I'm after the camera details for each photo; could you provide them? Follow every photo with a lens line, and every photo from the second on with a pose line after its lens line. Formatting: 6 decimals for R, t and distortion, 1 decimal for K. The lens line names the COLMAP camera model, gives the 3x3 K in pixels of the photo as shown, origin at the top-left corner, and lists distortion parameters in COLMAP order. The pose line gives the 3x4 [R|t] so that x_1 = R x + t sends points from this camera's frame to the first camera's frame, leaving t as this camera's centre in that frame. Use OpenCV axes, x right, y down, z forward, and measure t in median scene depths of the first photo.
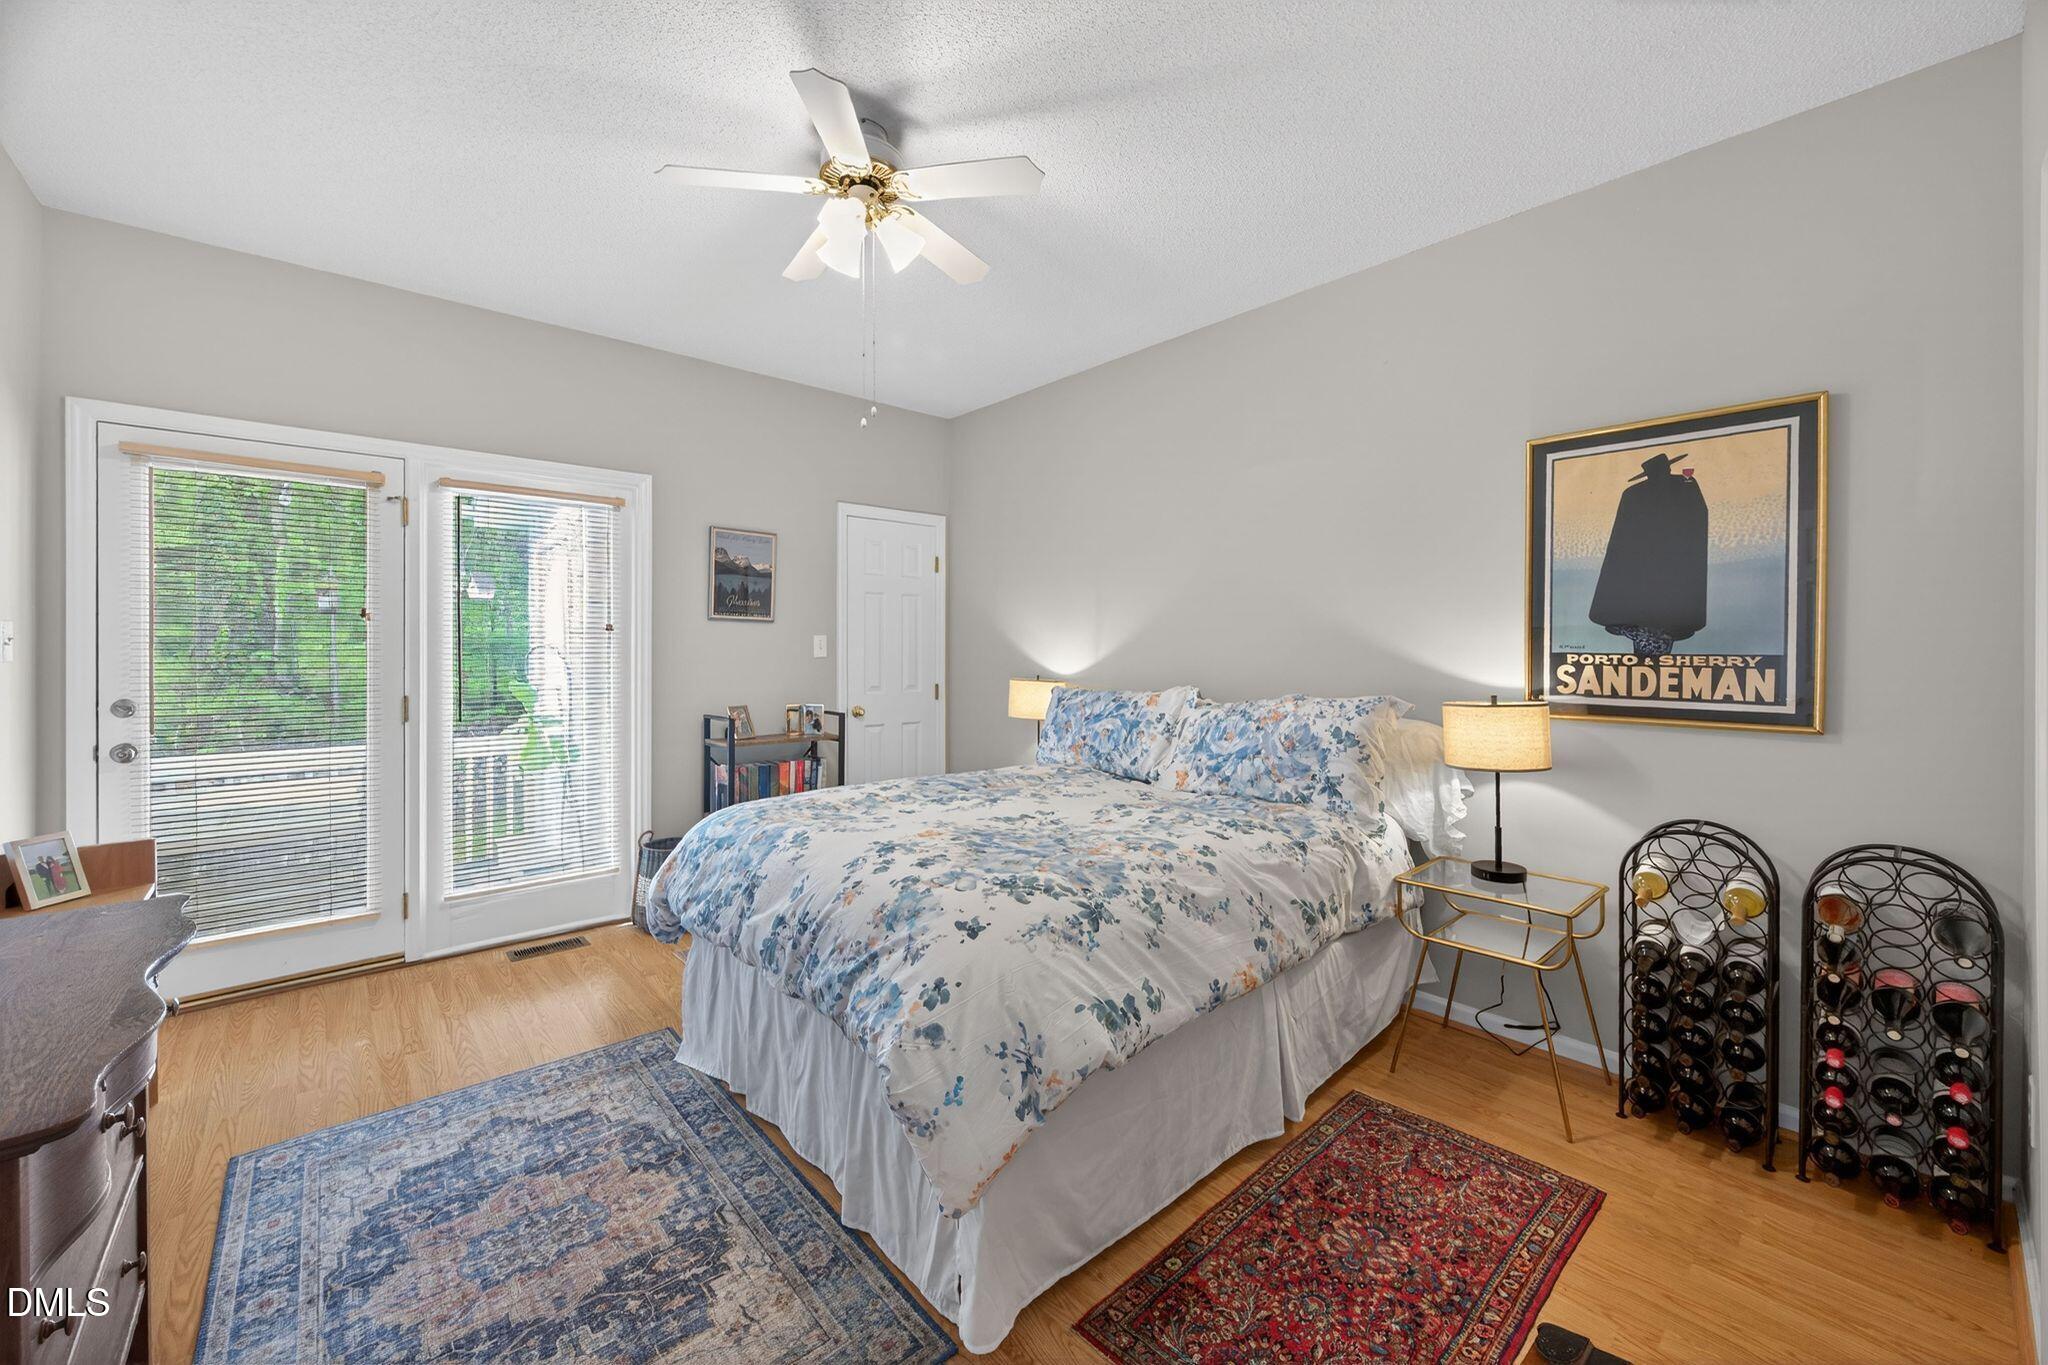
lens RADIAL K [[790.0, 0, 1035.4], [0, 790.0, 652.1], [0, 0, 1]] dist [0.002380, 0.000292]
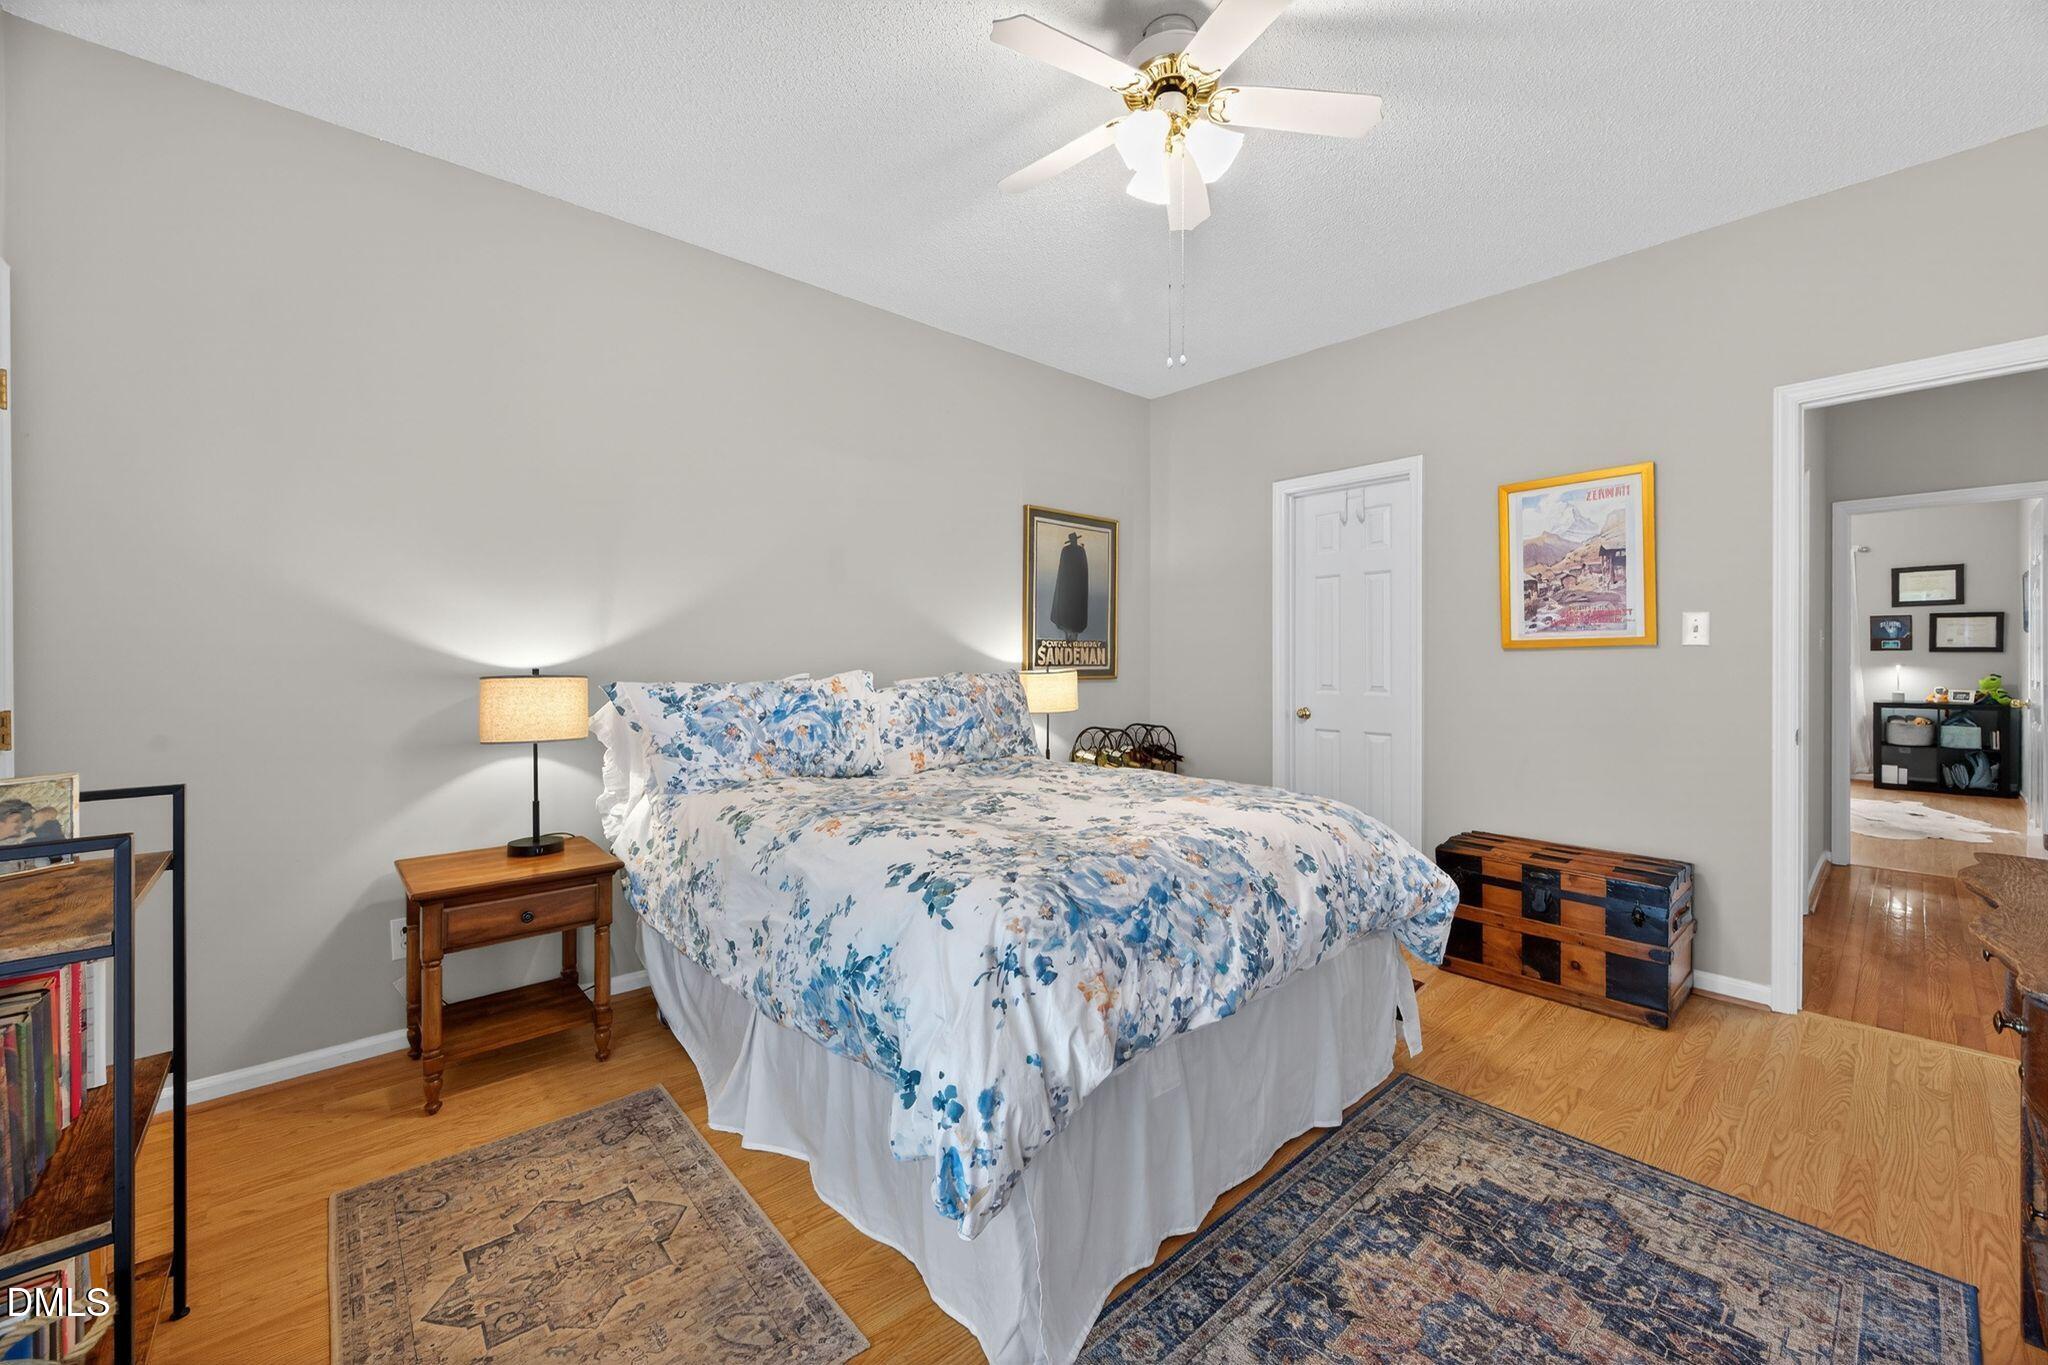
lens RADIAL K [[790.0, 0, 1024.1], [0, 790.0, 662.0], [0, 0, 1]] dist [0.002380, 0.000292]
pose [[0.017679, -0.006624, 0.999822, -1.233551], [0.006176, 0.999960, 0.006516, 0.045863], [-0.999825, 0.006060, 0.017719, 1.278546]]
